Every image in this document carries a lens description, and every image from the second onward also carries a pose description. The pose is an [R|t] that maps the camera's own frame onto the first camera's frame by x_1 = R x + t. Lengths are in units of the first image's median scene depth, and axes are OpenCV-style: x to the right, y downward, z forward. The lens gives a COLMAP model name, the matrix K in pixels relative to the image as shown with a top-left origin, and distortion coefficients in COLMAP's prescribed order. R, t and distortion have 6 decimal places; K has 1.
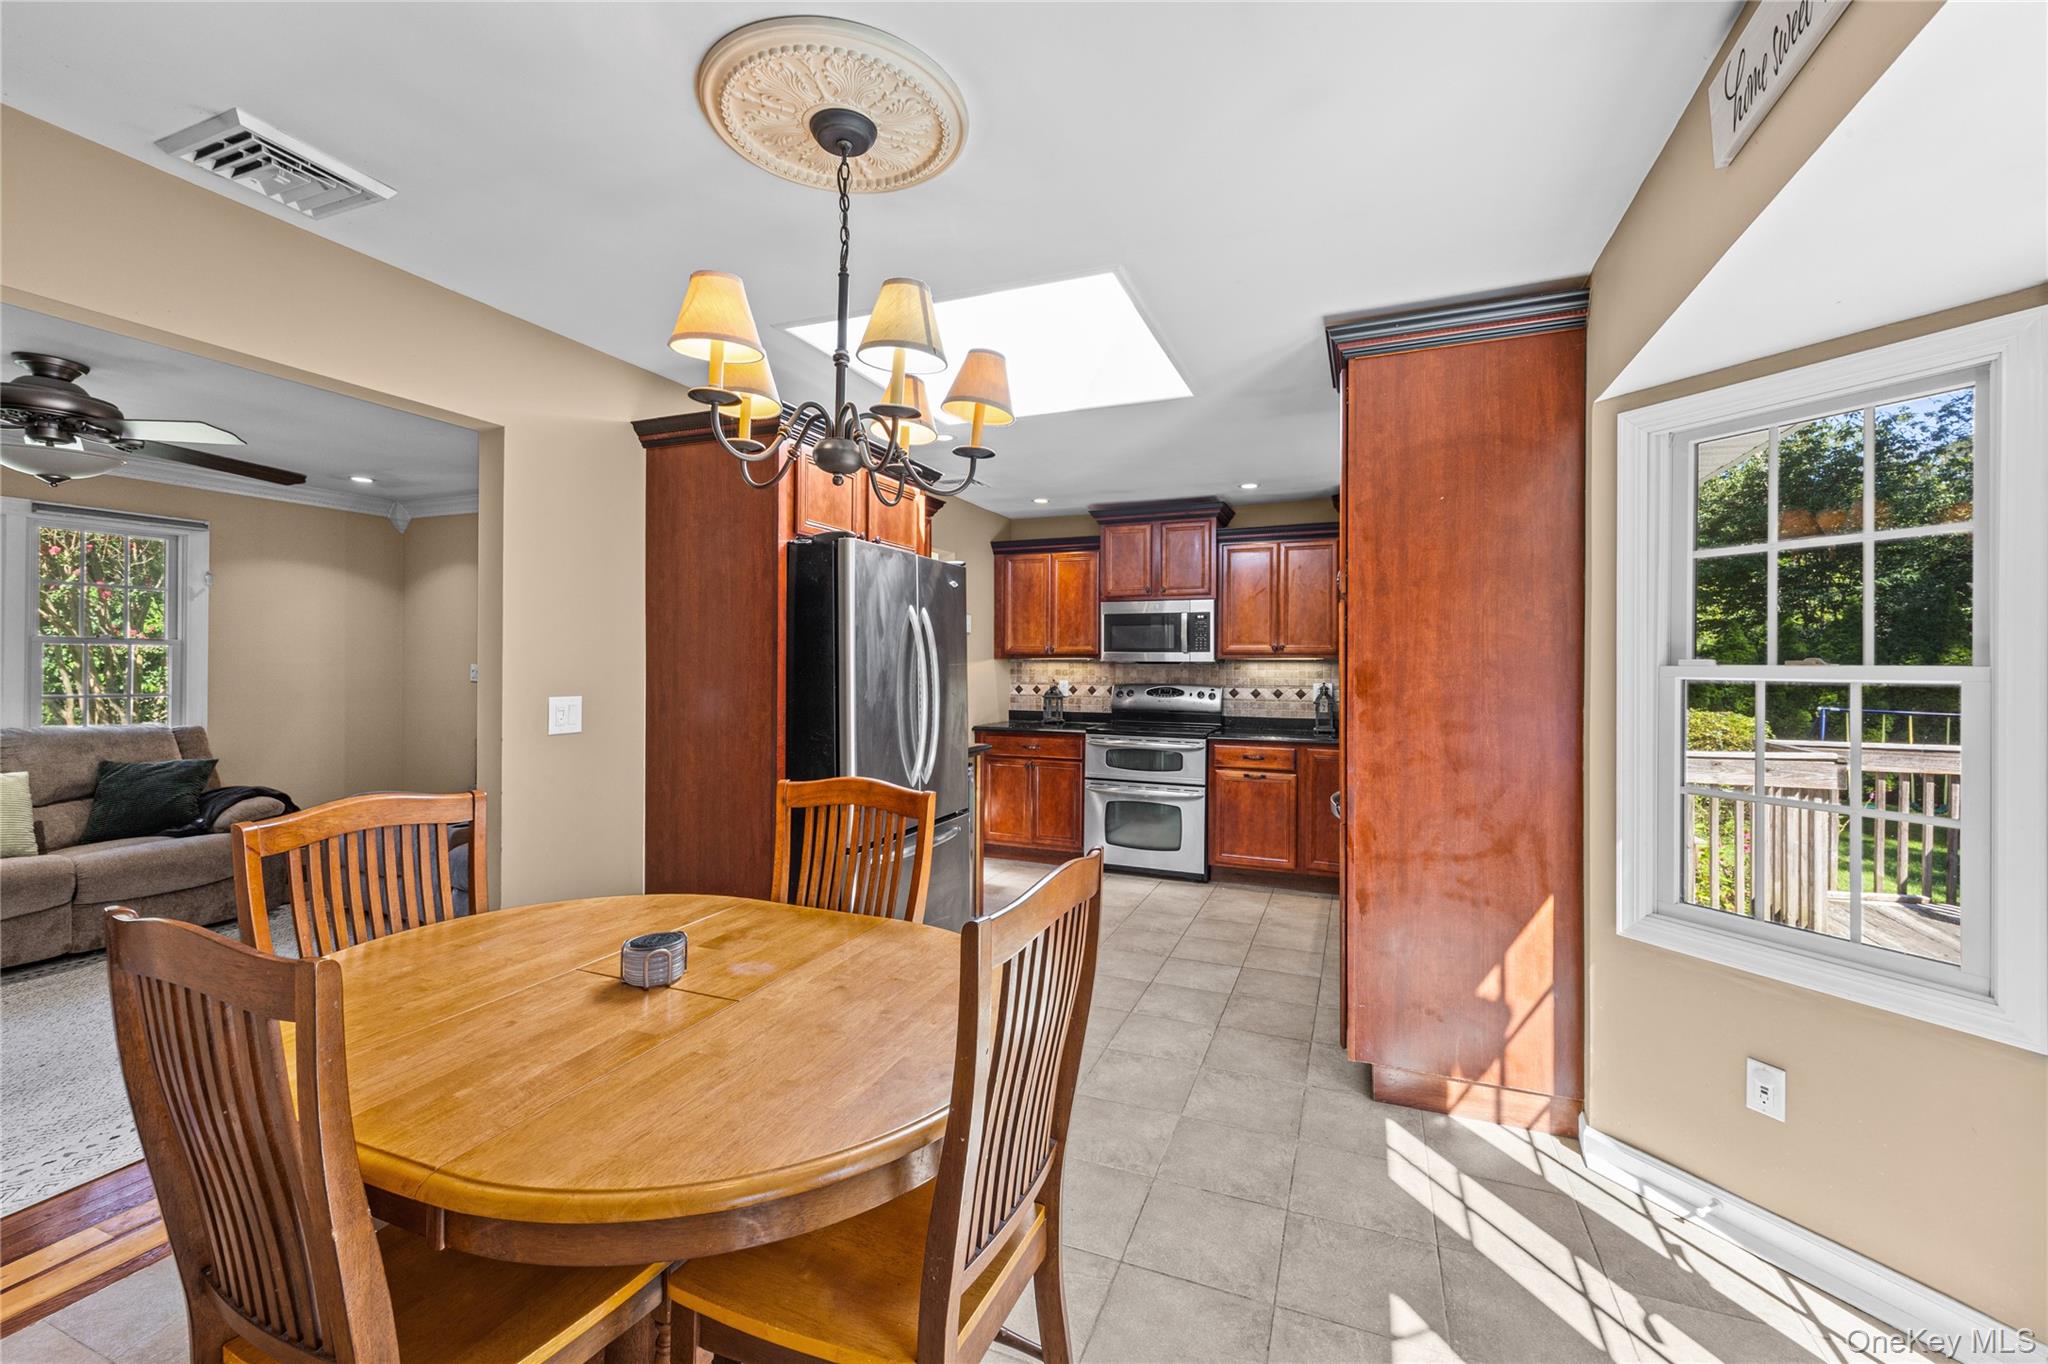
lens RADIAL K [[828.6, 0, 1025.0], [0, 828.6, 651.2], [0, 0, 1]] dist [0.001960, 0.000087]
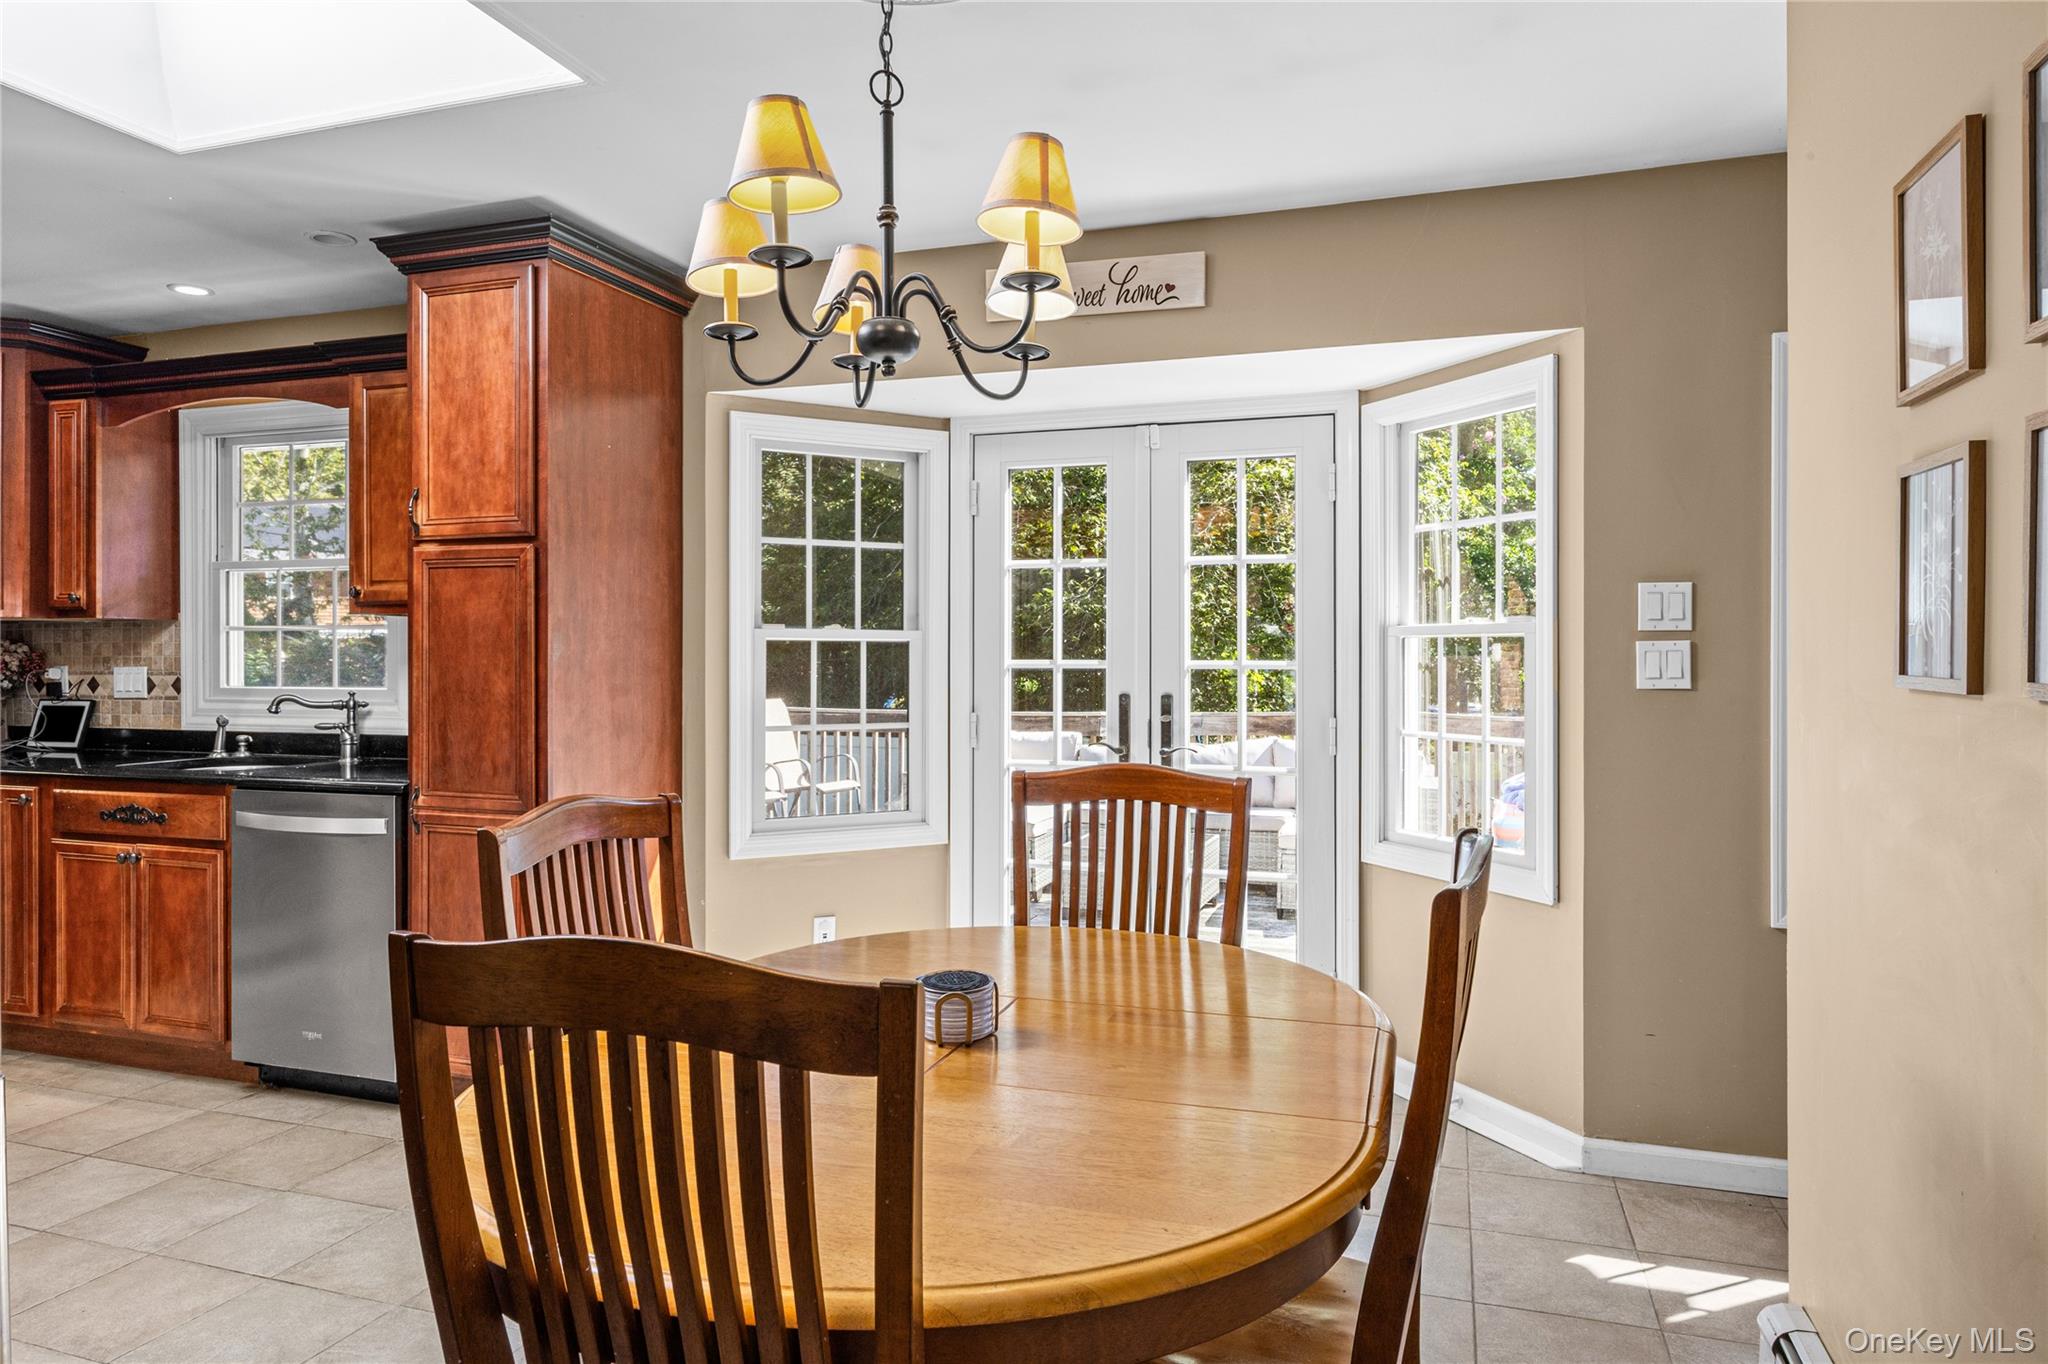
lens RADIAL K [[1265.2, 0, 1026.6], [0, 1265.2, 658.6], [0, 0, 1]] dist [-0.007054, -0.003503]
pose [[-0.068819, -0.005296, 0.997615, -0.472975], [-0.016063, 0.999862, 0.004200, 0.020300], [-0.997500, -0.015735, -0.068894, 0.314228]]
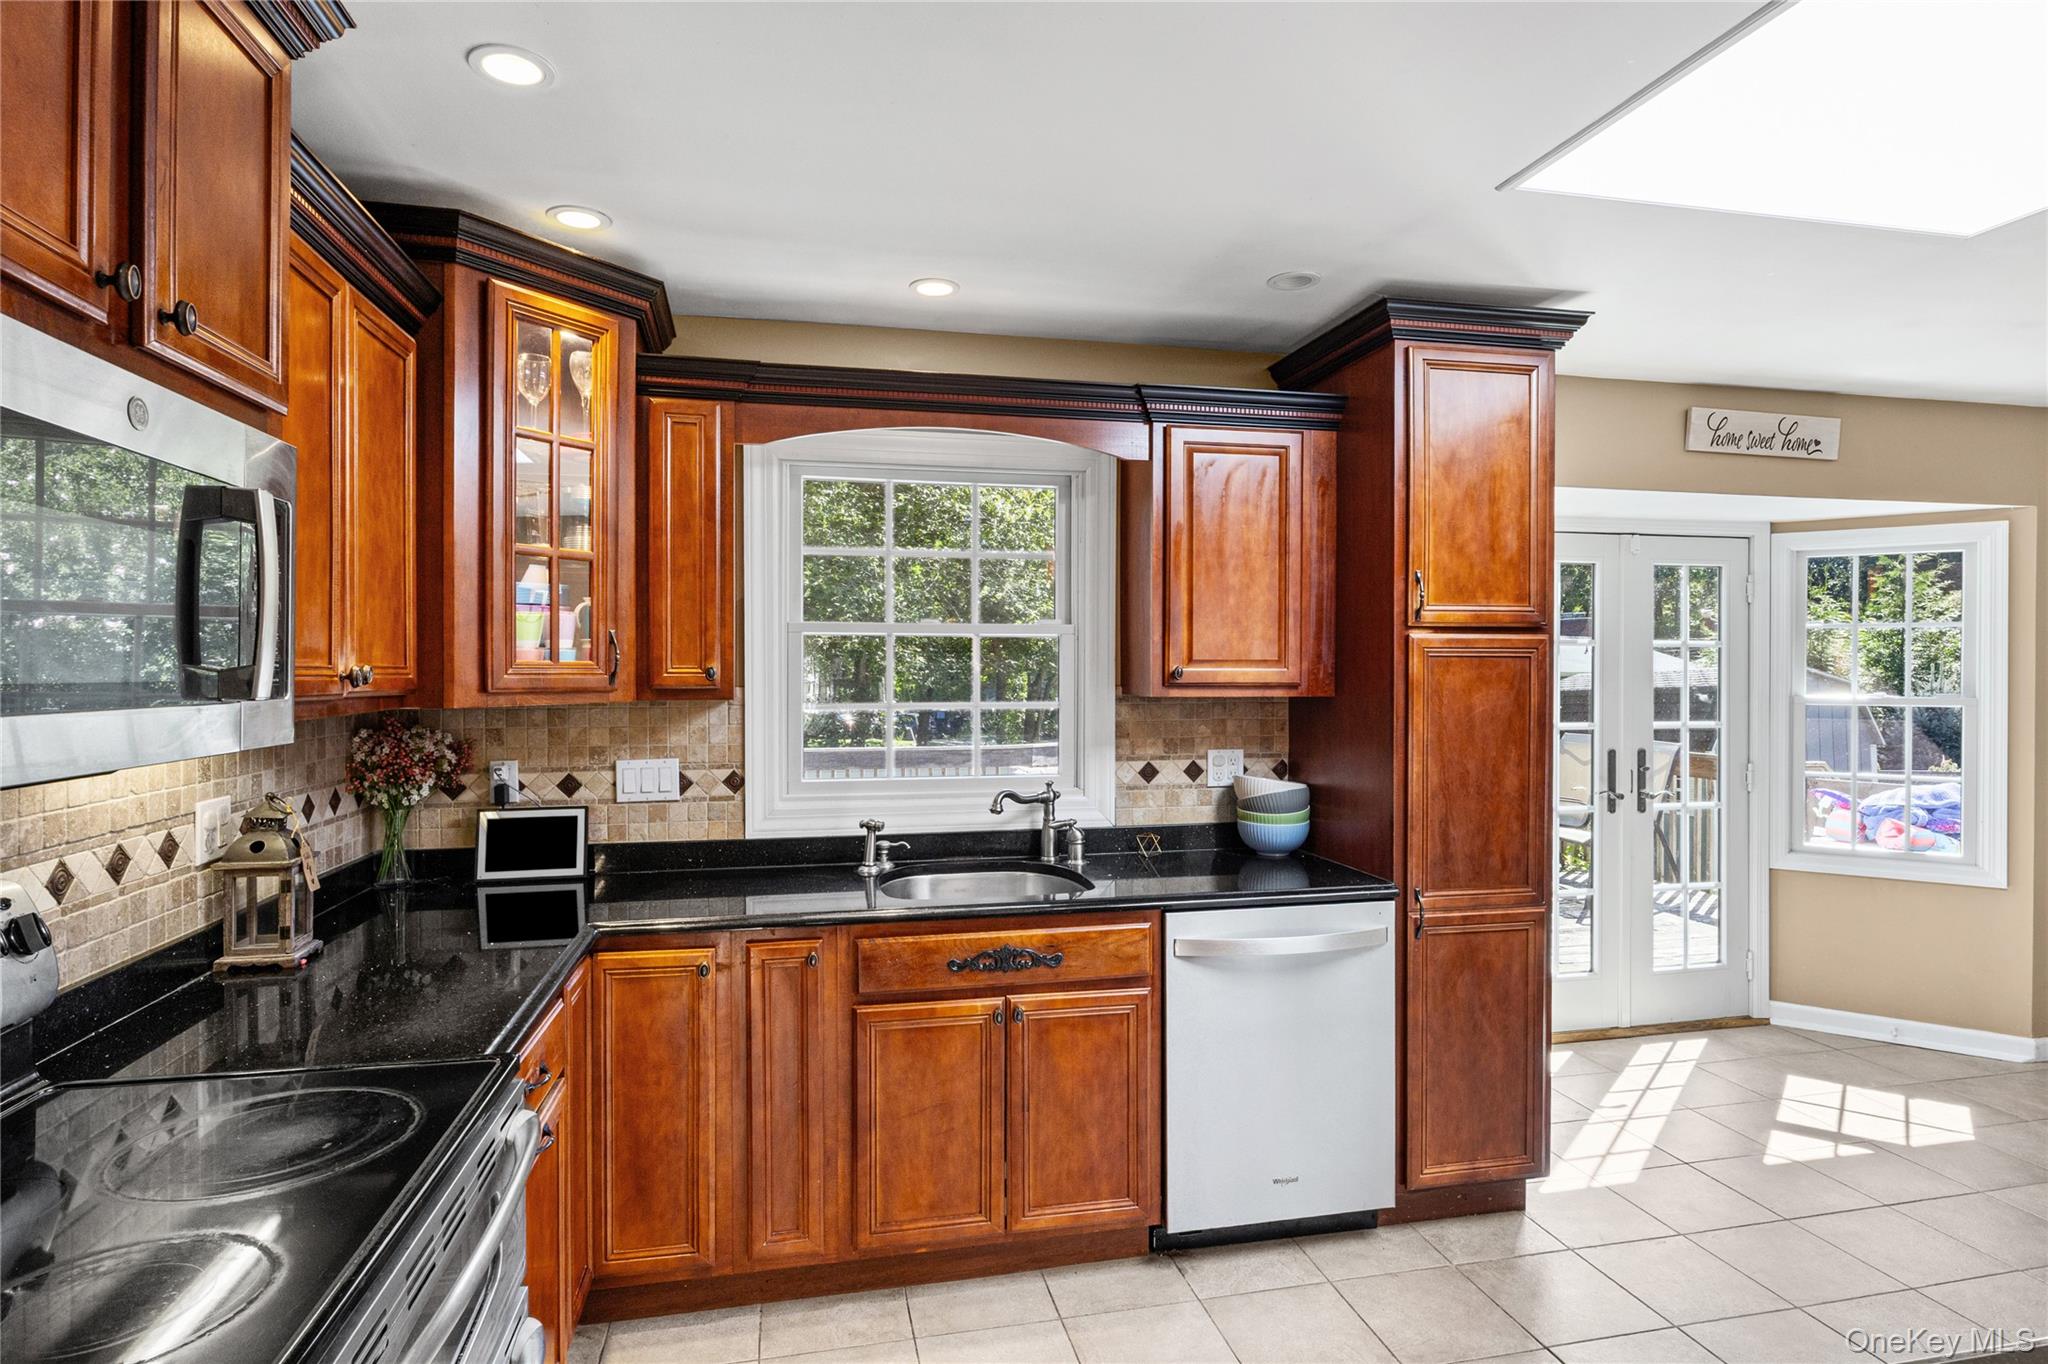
lens RADIAL K [[1083.3, 0, 1020.6], [0, 1083.3, 682.9], [0, 0, 1]] dist [-0.013975, 0.001318]
pose [[-0.561514, -0.012624, 0.827371, -0.109926], [-0.013442, 0.999891, 0.006133, -0.007454], [-0.827358, -0.007677, -0.561623, 1.069022]]
